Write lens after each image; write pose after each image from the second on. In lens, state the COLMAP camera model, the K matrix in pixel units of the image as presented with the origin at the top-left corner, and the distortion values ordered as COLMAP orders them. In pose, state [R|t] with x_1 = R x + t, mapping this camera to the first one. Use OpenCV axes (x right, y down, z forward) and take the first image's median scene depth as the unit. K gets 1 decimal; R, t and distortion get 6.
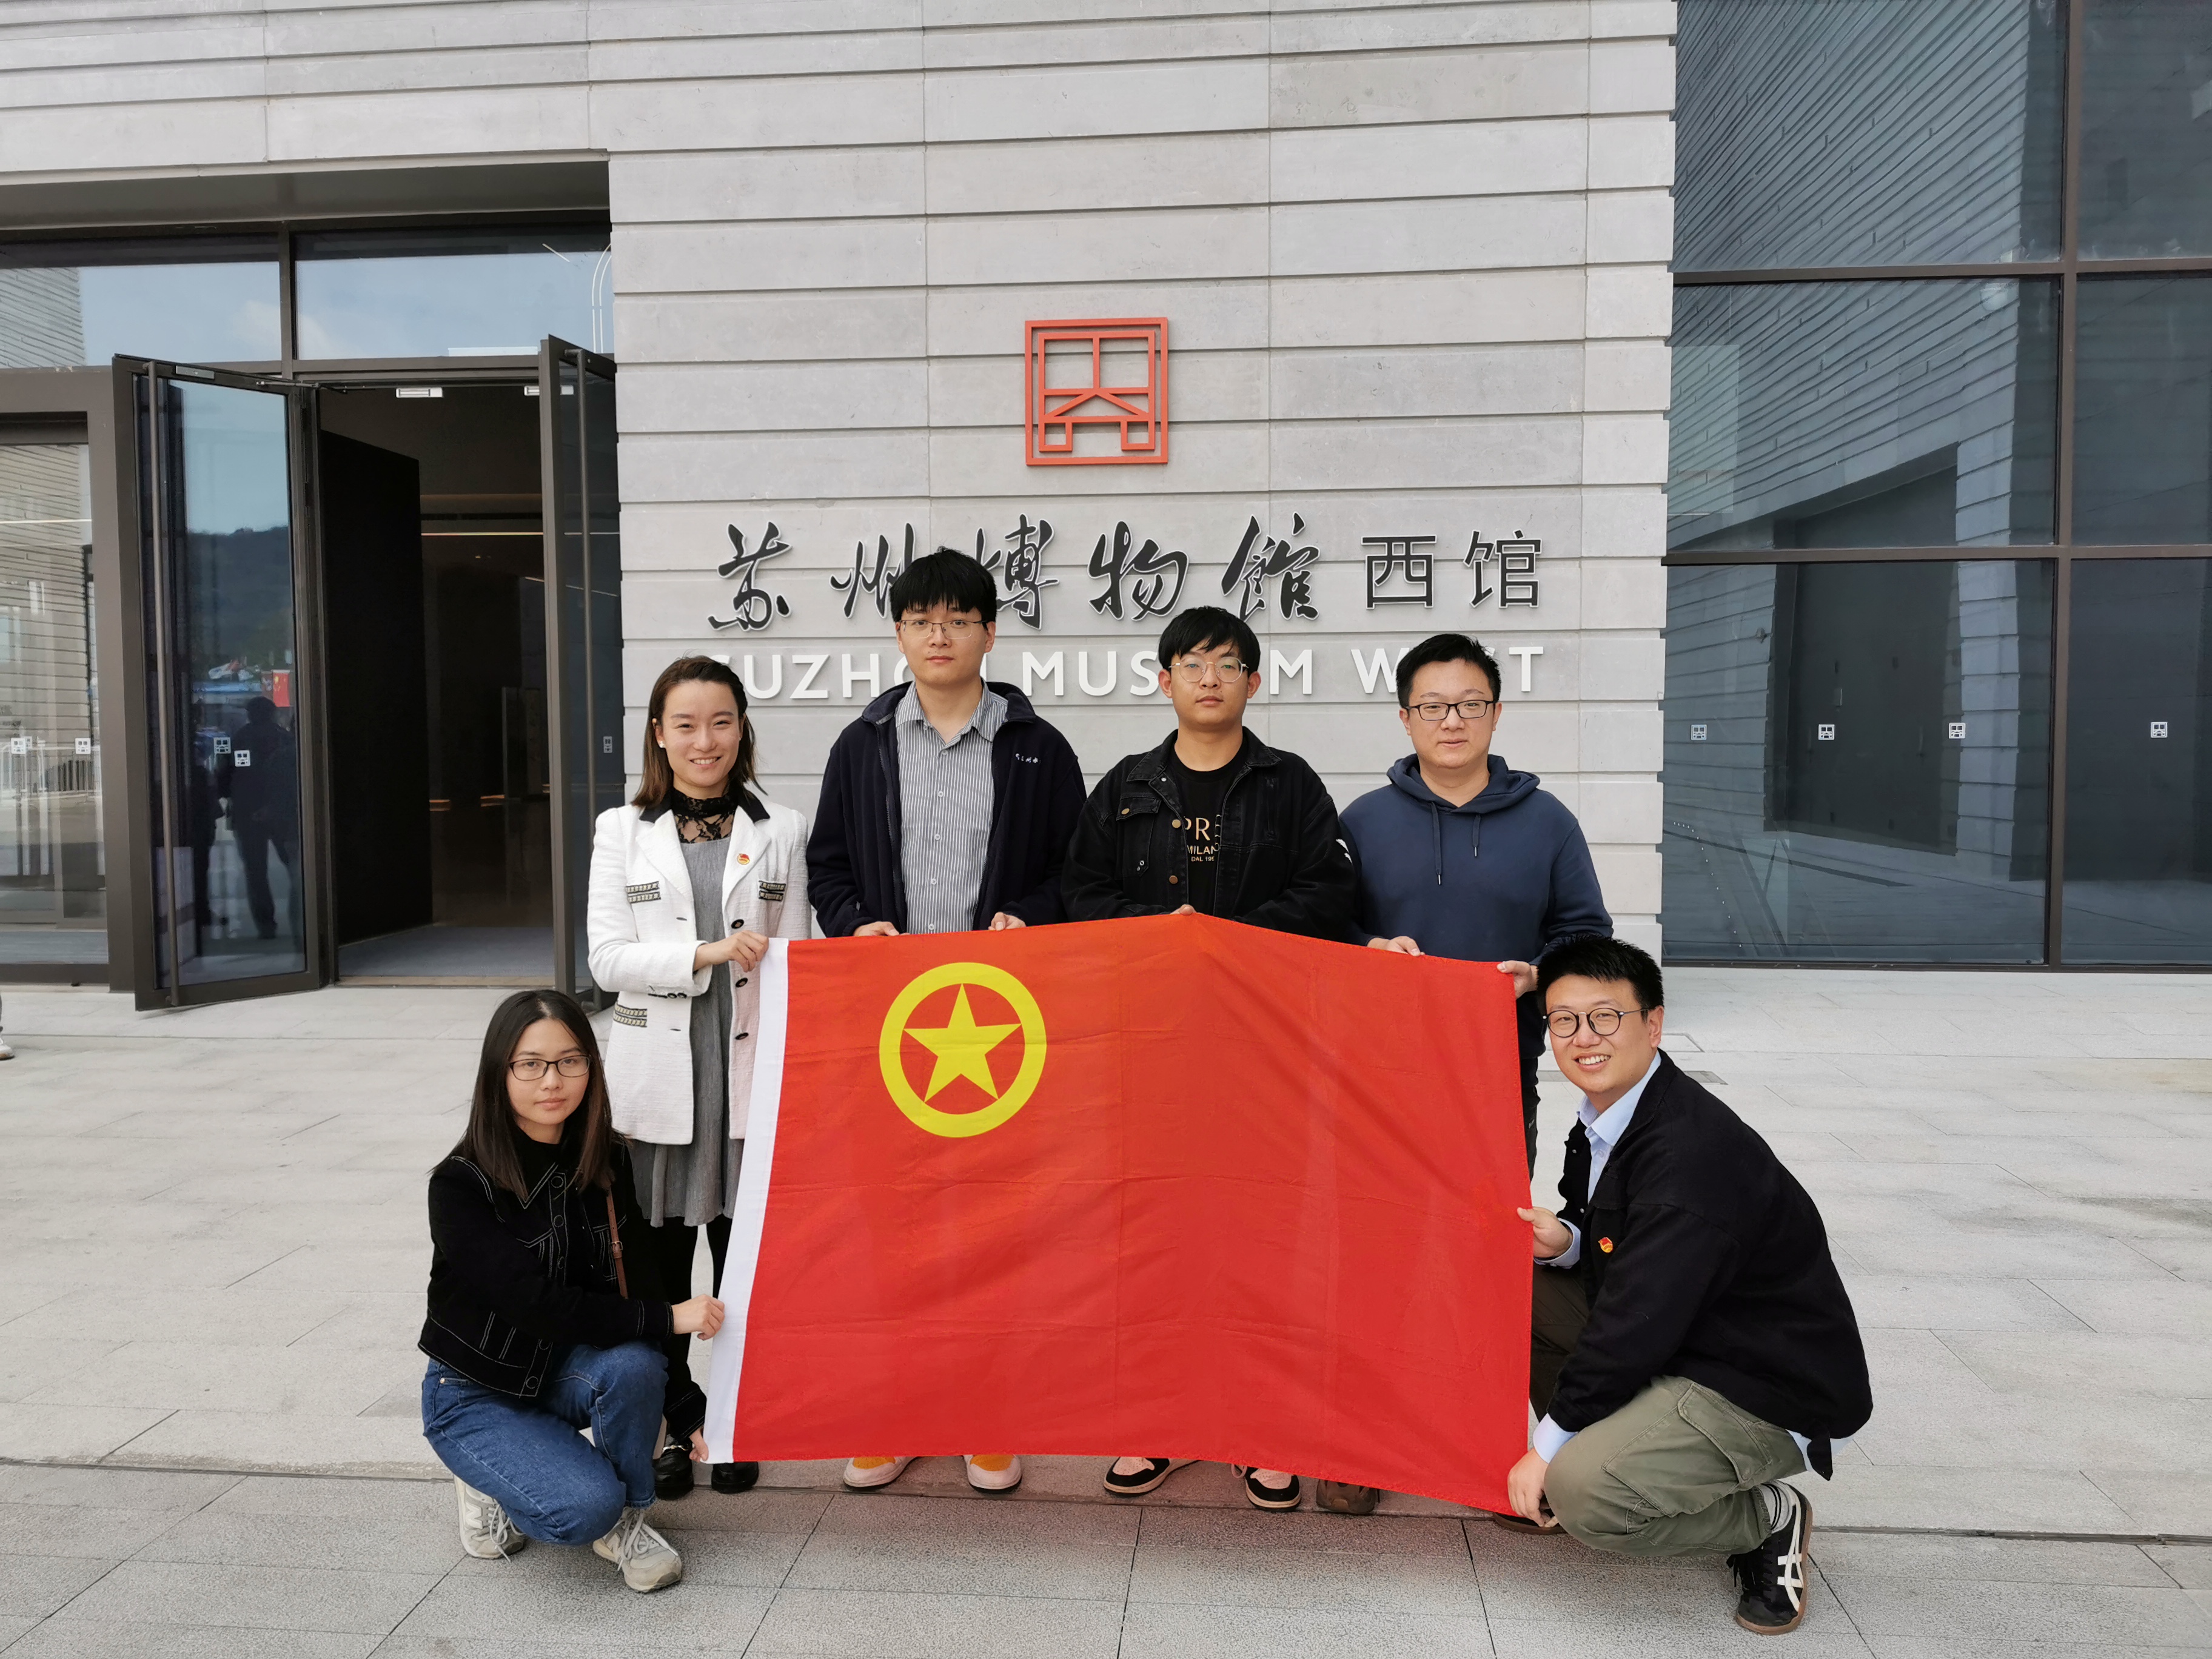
lens RADIAL K [[1697.8, 0, 1115.2], [0, 1697.8, 825.4], [0, 0, 1]] dist [0.048176, -0.064524]
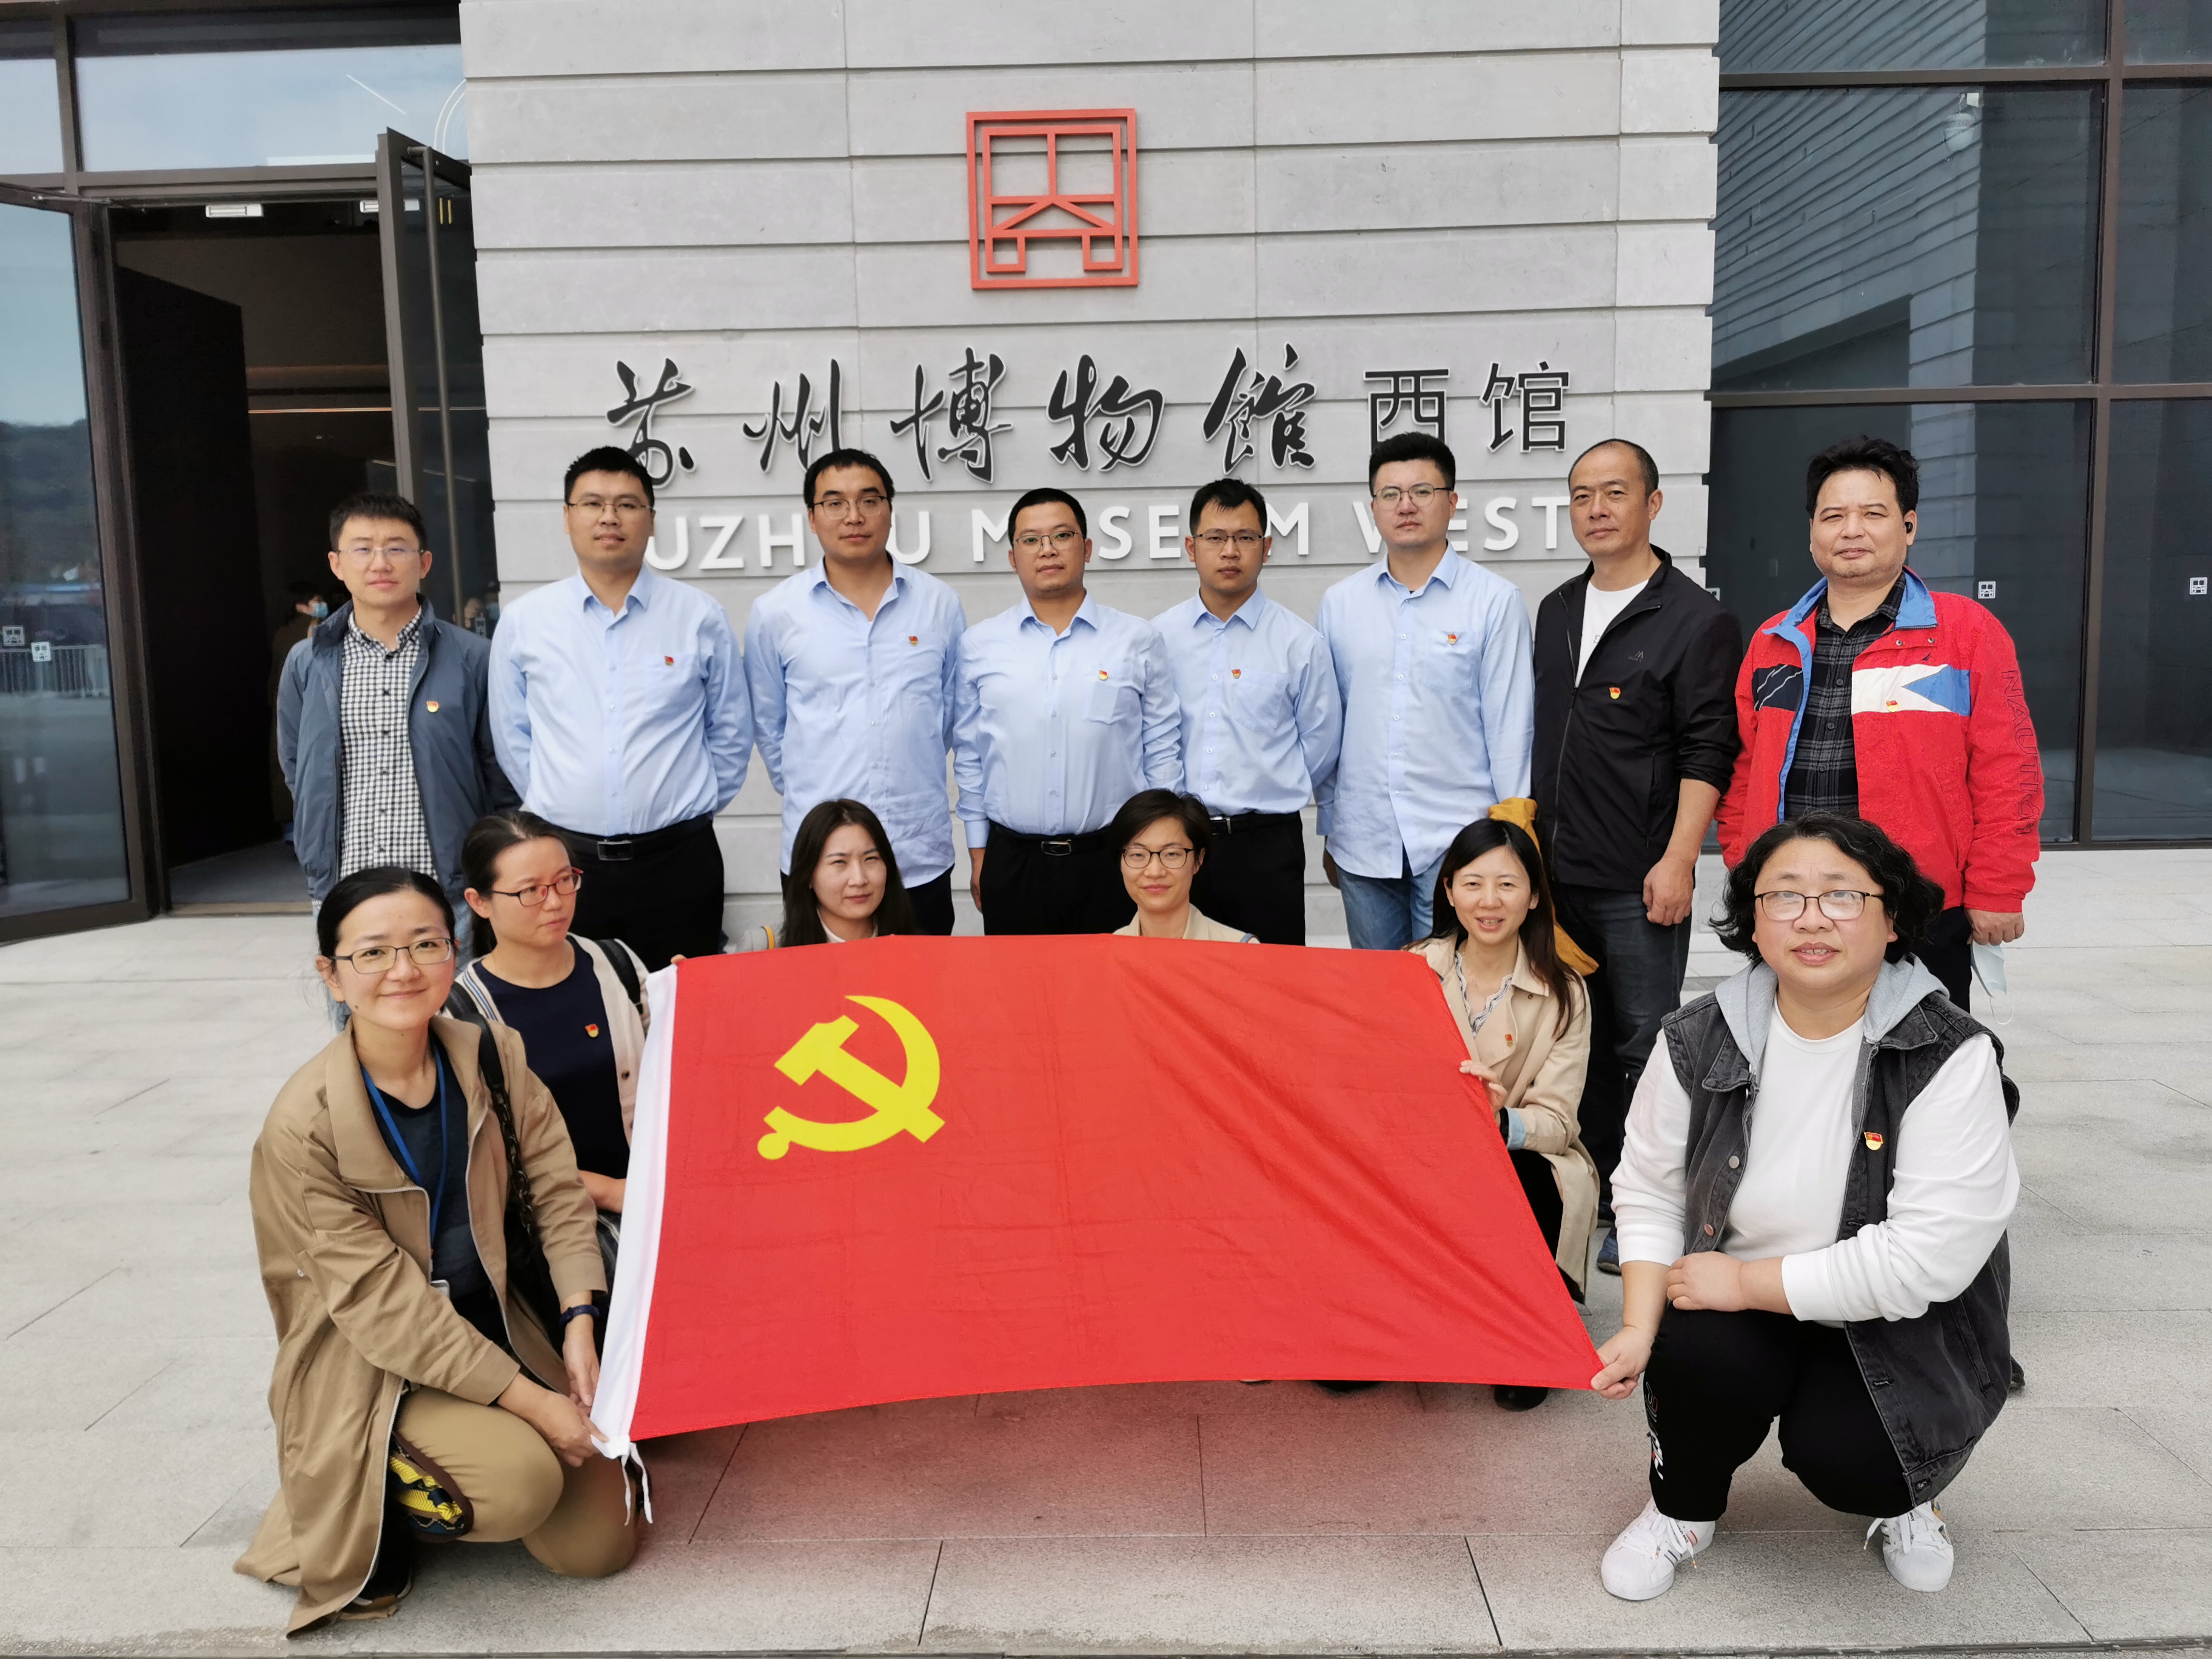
lens RADIAL K [[1697.8, 0, 1119.5], [0, 1697.8, 824.4], [0, 0, 1]] dist [0.048176, -0.064524]
pose [[0.997289, -0.023923, 0.069580, -0.043961], [0.019539, 0.997821, 0.063027, 0.003349], [-0.070936, -0.061497, 0.995583, 0.130075]]
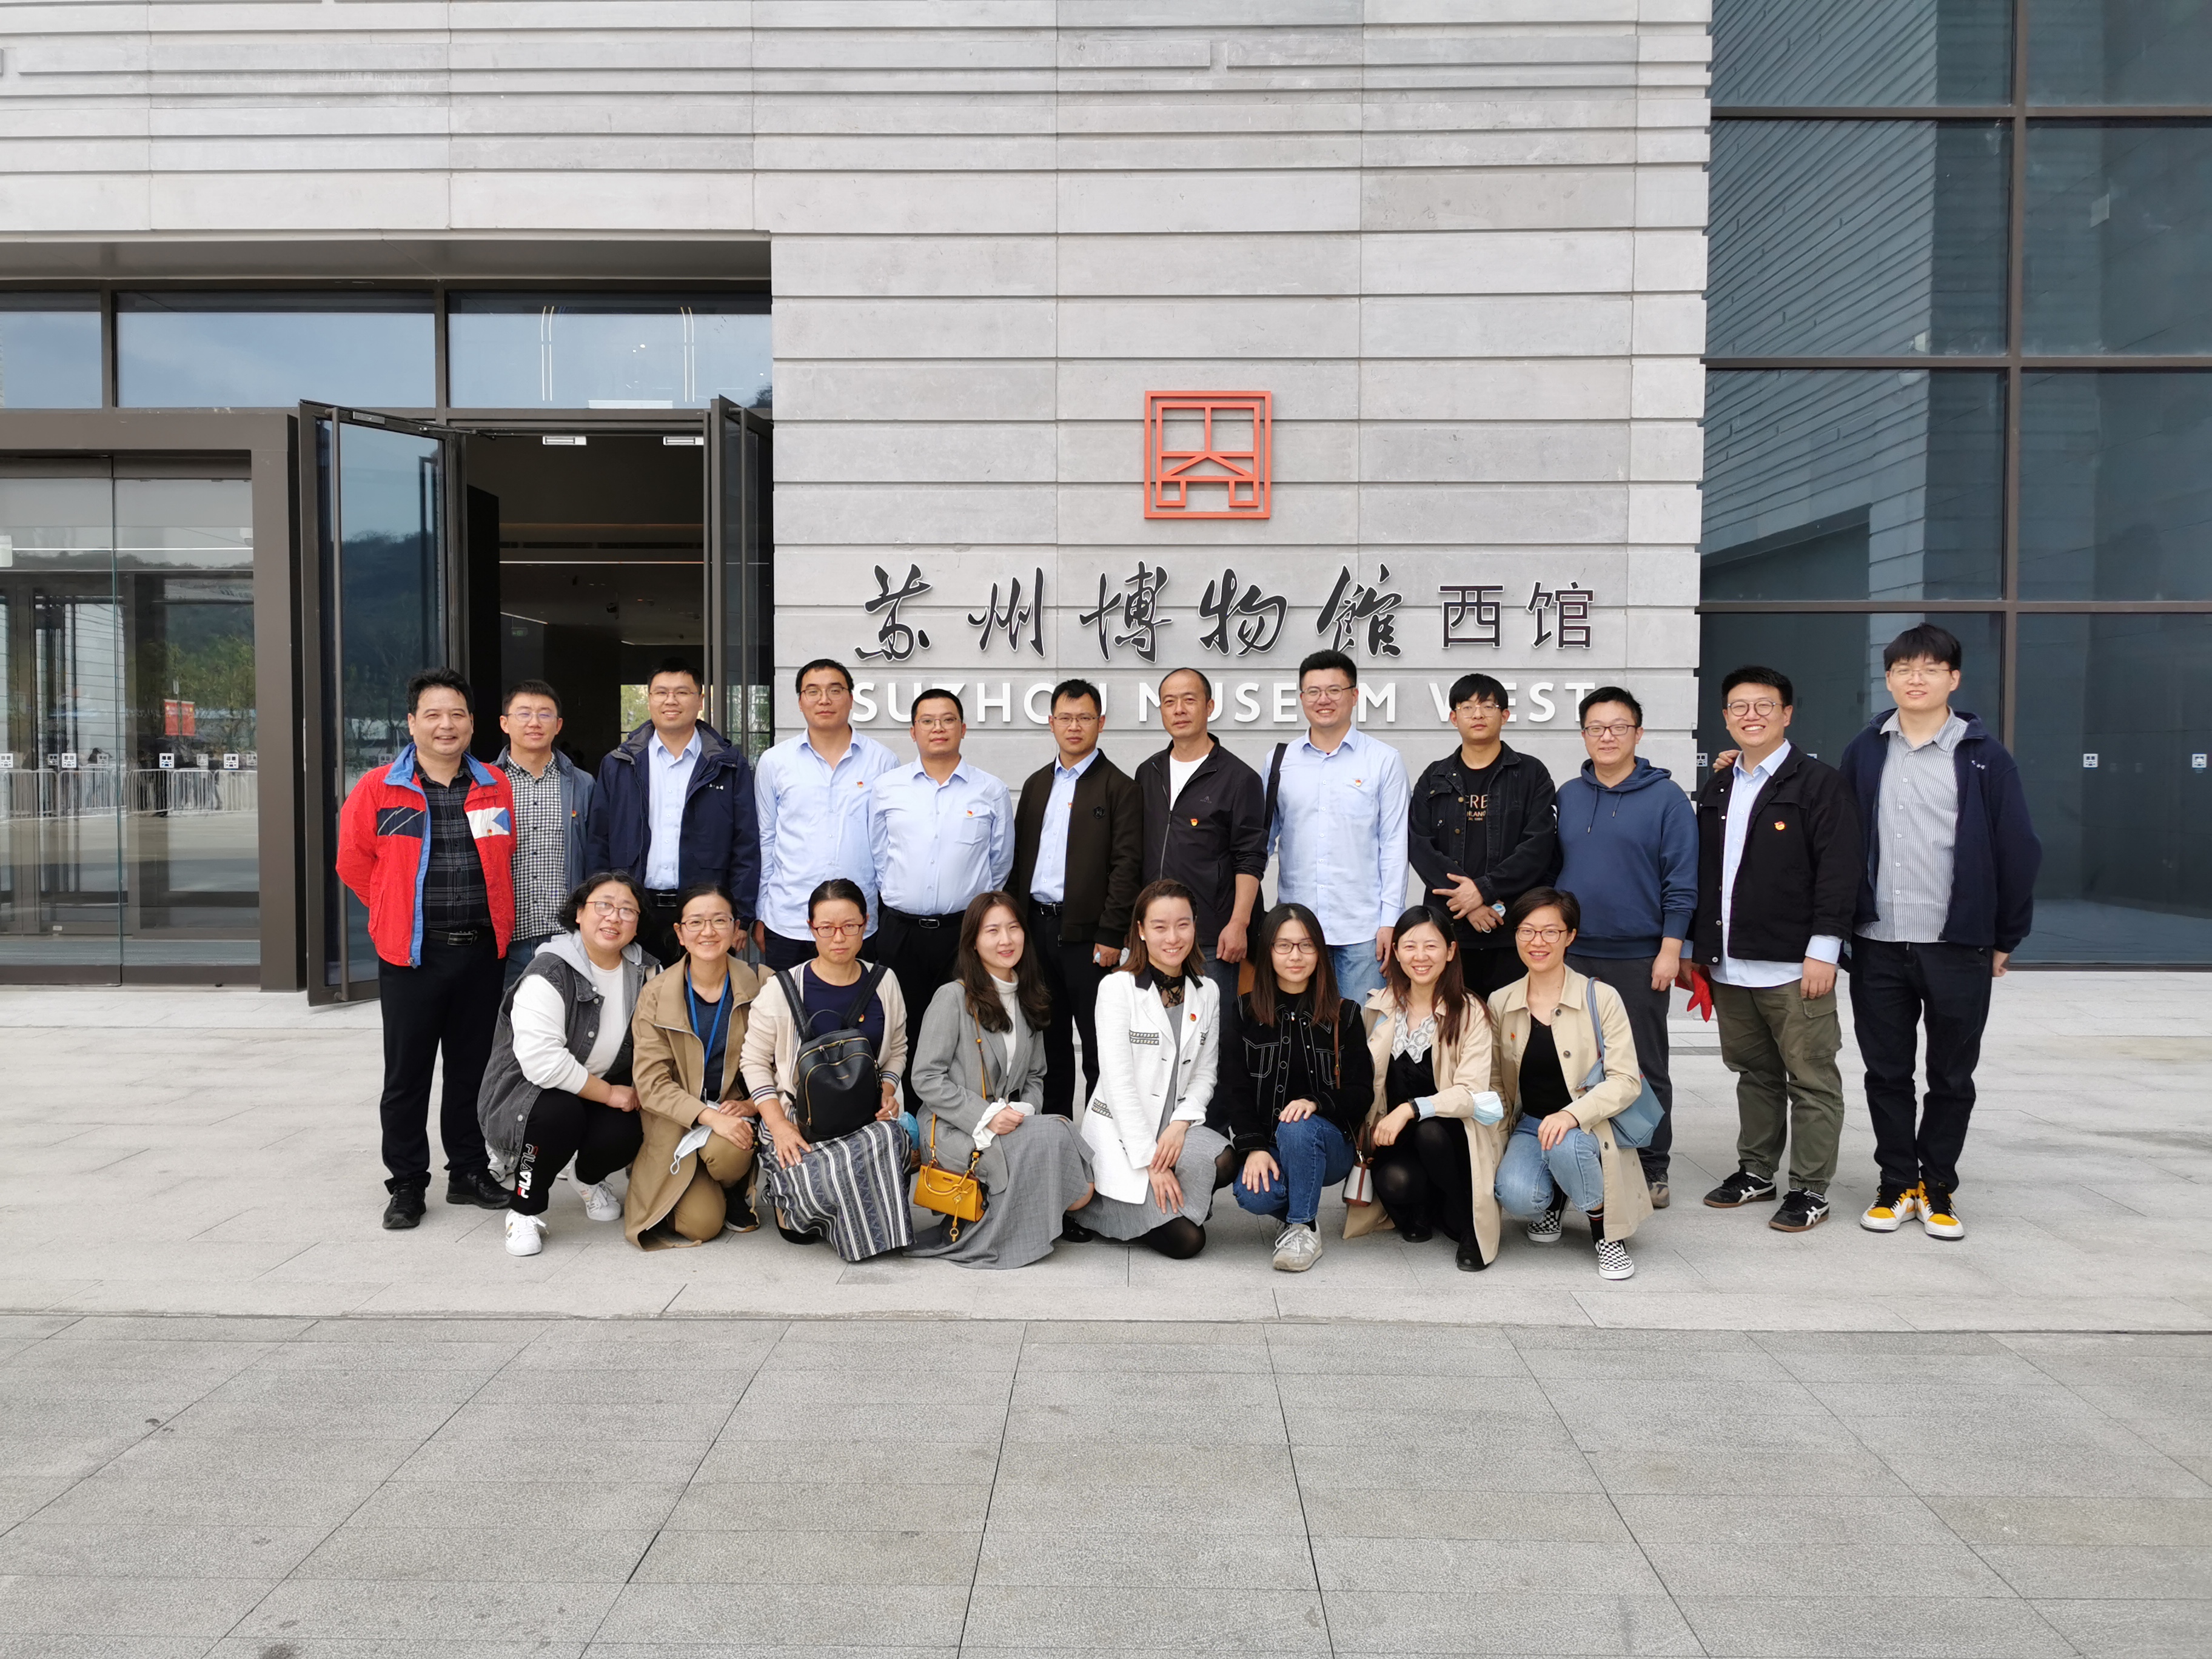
lens RADIAL K [[1697.8, 0, 1114.8], [0, 1697.8, 821.5], [0, 0, 1]] dist [0.048176, -0.064524]
pose [[0.997258, 0.005007, 0.073837, -0.153509], [-0.003330, 0.999734, -0.022814, 0.015926], [-0.073932, 0.022506, 0.997009, -0.120709]]
